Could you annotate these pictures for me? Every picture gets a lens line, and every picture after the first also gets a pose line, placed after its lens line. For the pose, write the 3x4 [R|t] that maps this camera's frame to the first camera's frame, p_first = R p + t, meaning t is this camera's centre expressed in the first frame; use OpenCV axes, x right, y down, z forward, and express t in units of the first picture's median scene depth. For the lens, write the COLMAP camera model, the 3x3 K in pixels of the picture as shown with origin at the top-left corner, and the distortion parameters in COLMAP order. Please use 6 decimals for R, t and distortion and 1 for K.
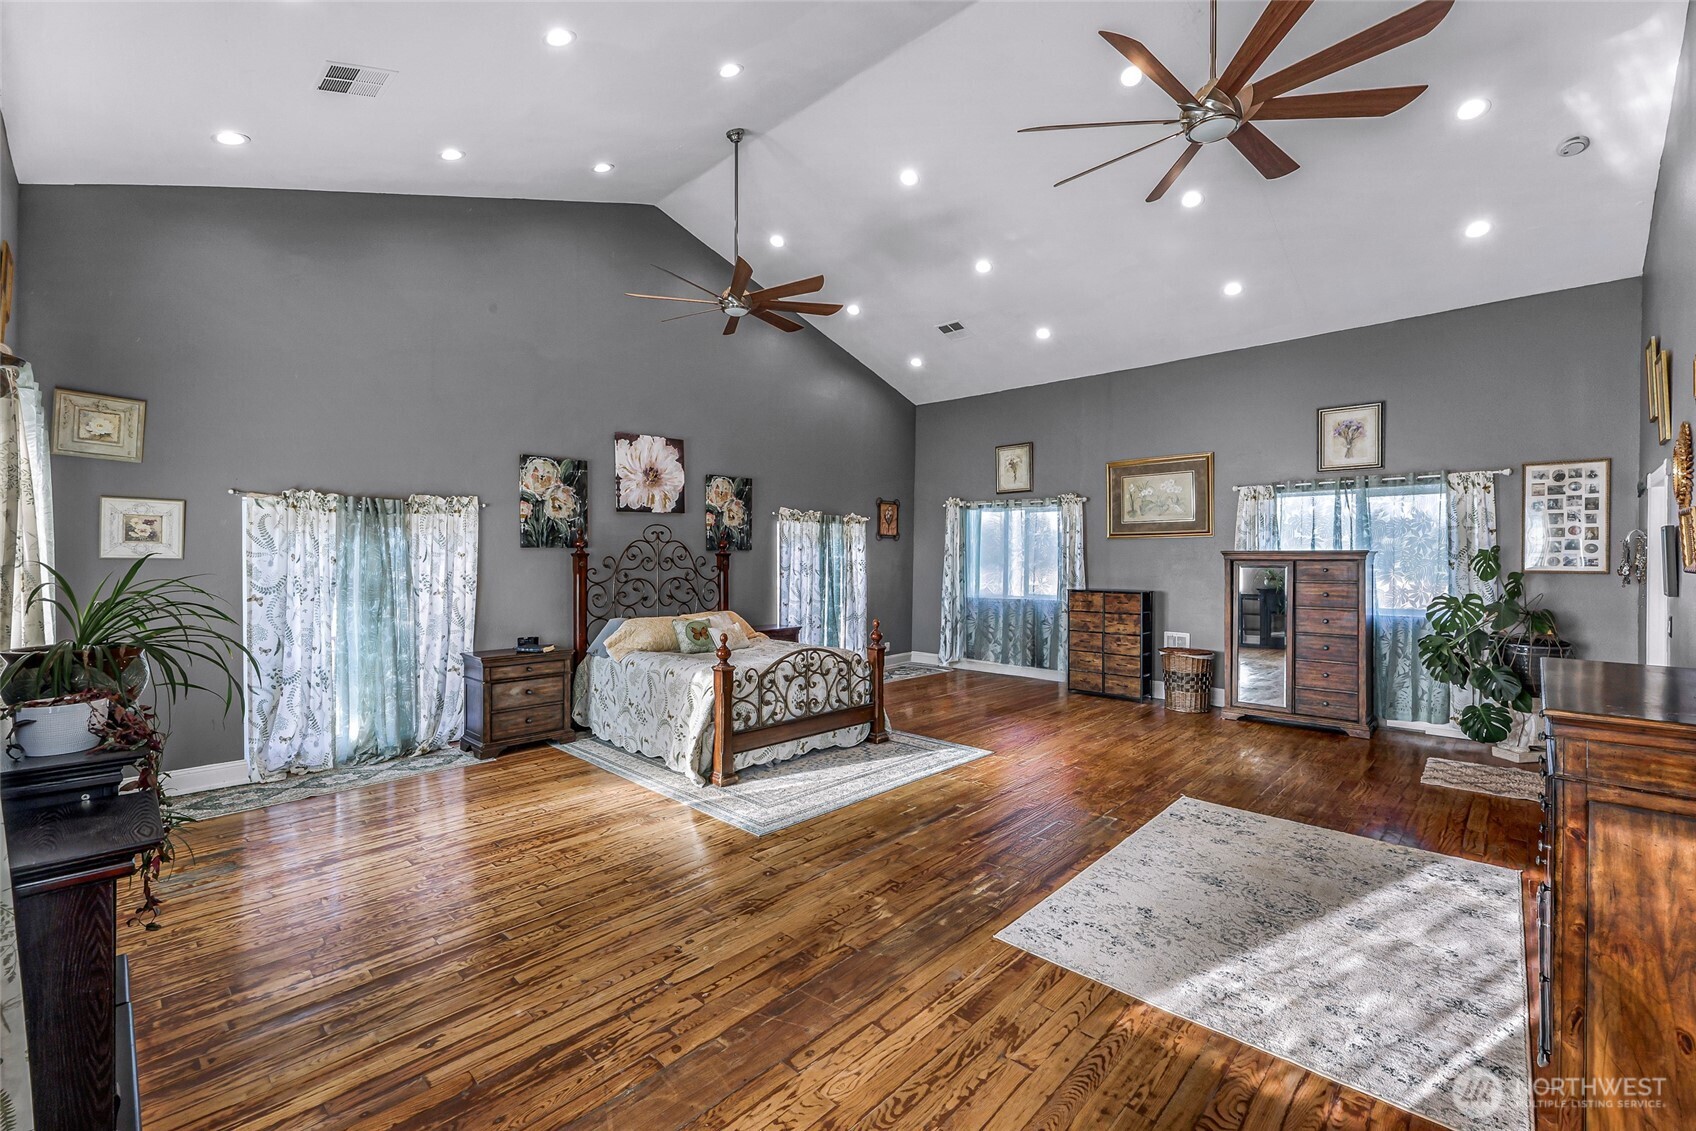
lens RADIAL K [[699.8, 0, 862.2], [0, 699.8, 561.0], [0, 0, 1]] dist [0.002081, -0.000782]
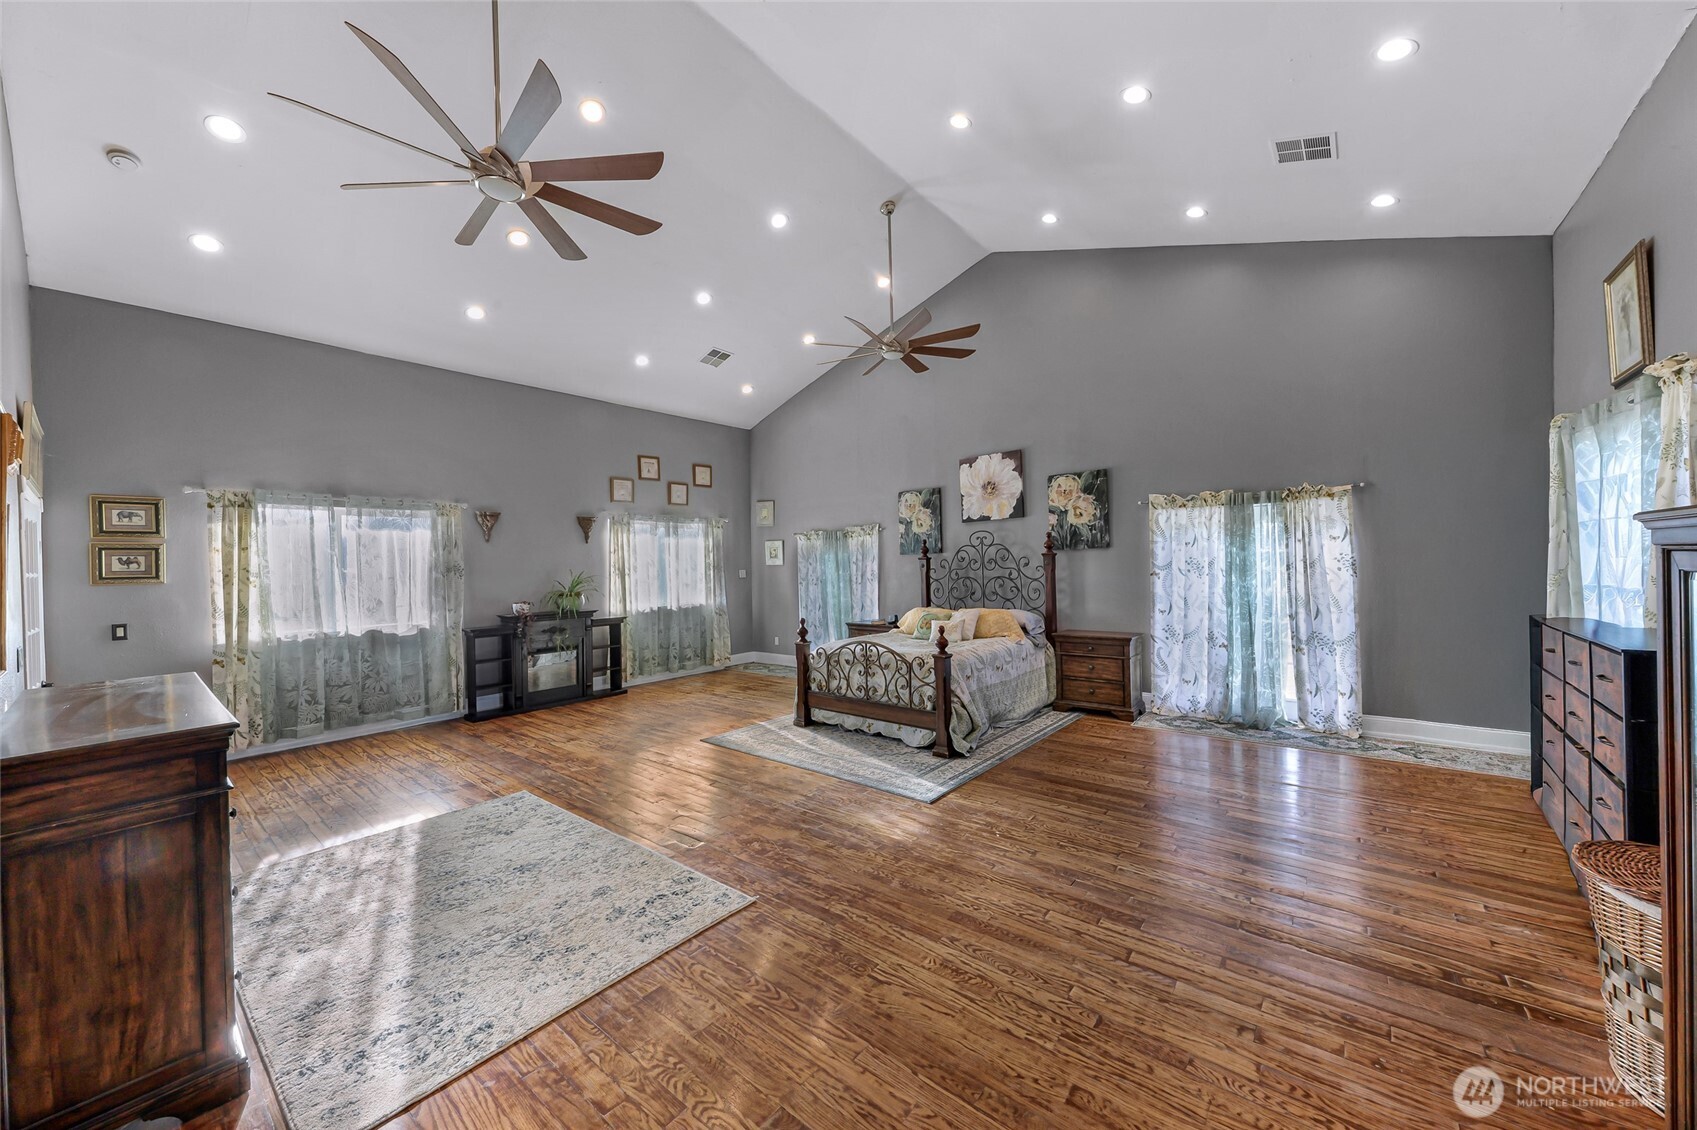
lens RADIAL K [[622.2, 0, 844.4], [0, 622.2, 564.4], [0, 0, 1]] dist [-0.001444, 0.000311]
pose [[0.061042, -0.002977, -0.998131, 0.878573], [0.018834, 0.999821, -0.001831, 0.001374], [0.997957, -0.018687, 0.061087, 0.852035]]
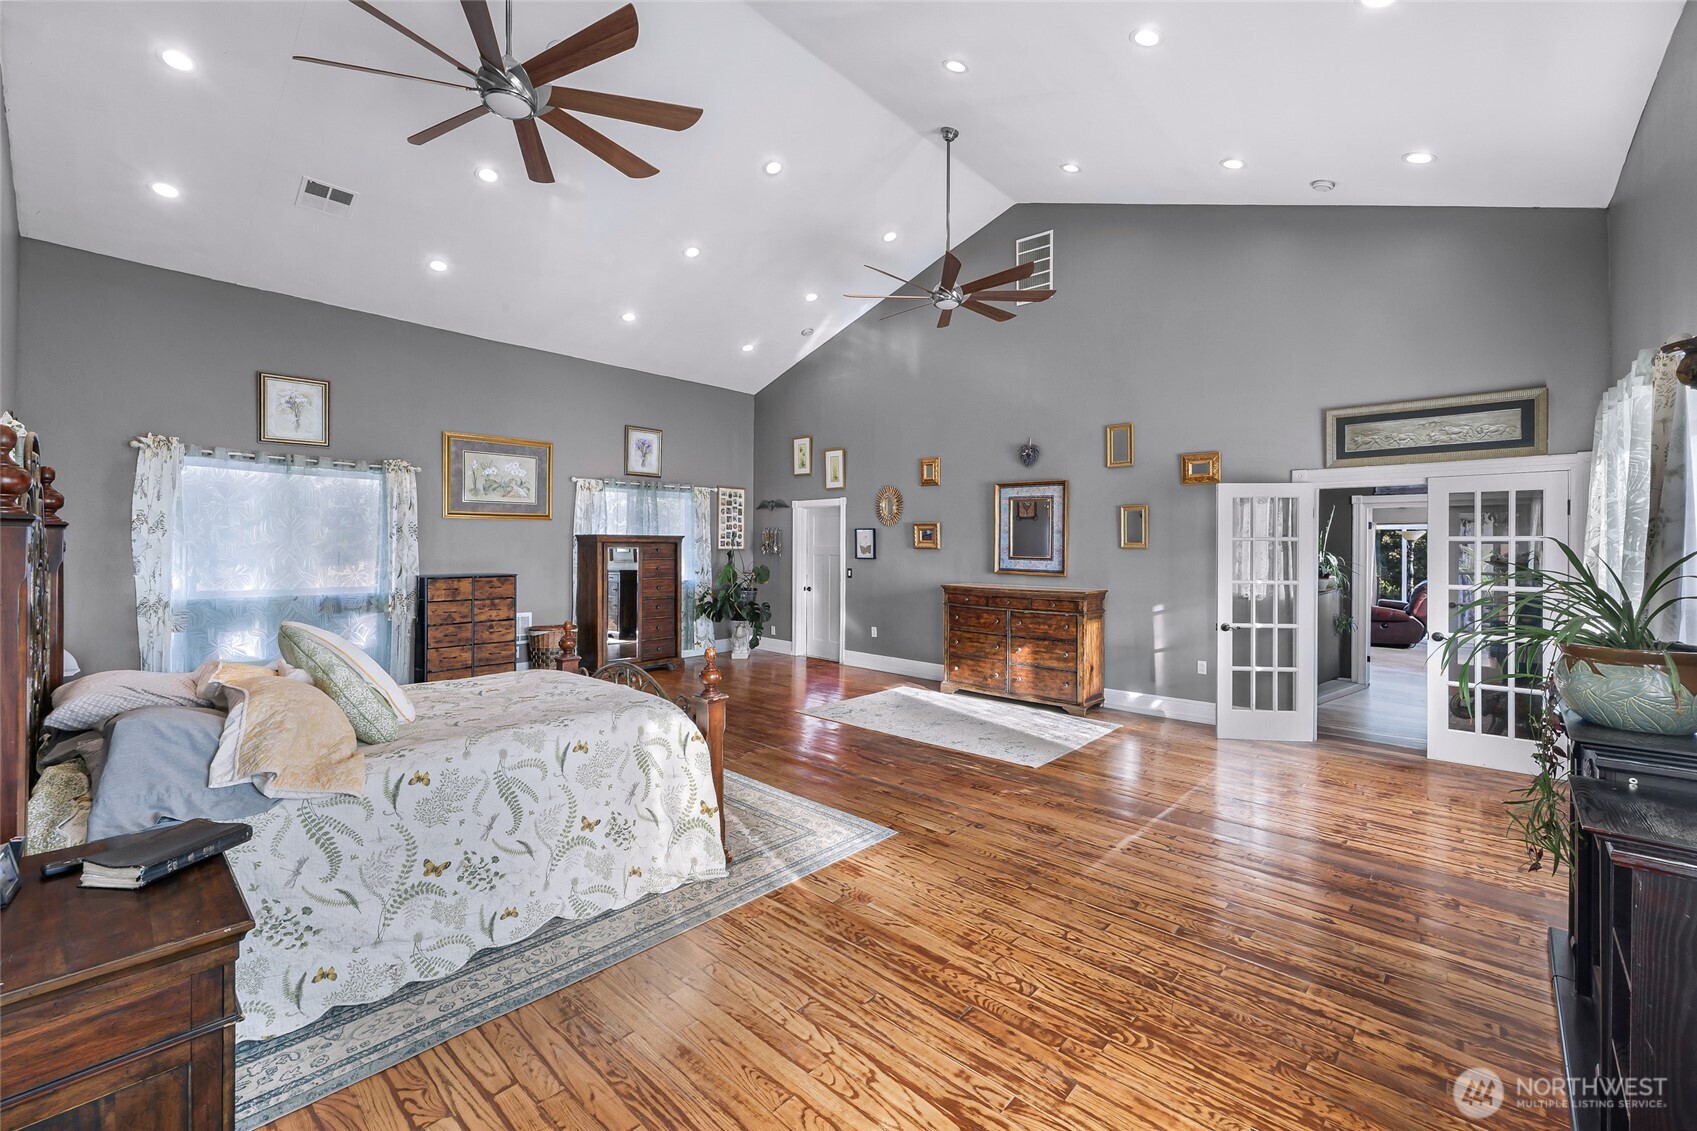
lens RADIAL K [[700.2, 0, 806.5], [0, 700.2, 546.1], [0, 0, 1]] dist [0.002081, -0.000782]
pose [[0.034111, -0.003864, 0.999411, -0.756780], [-0.002490, 0.999989, 0.003951, -0.000644], [-0.999415, -0.002623, 0.034101, 0.748685]]
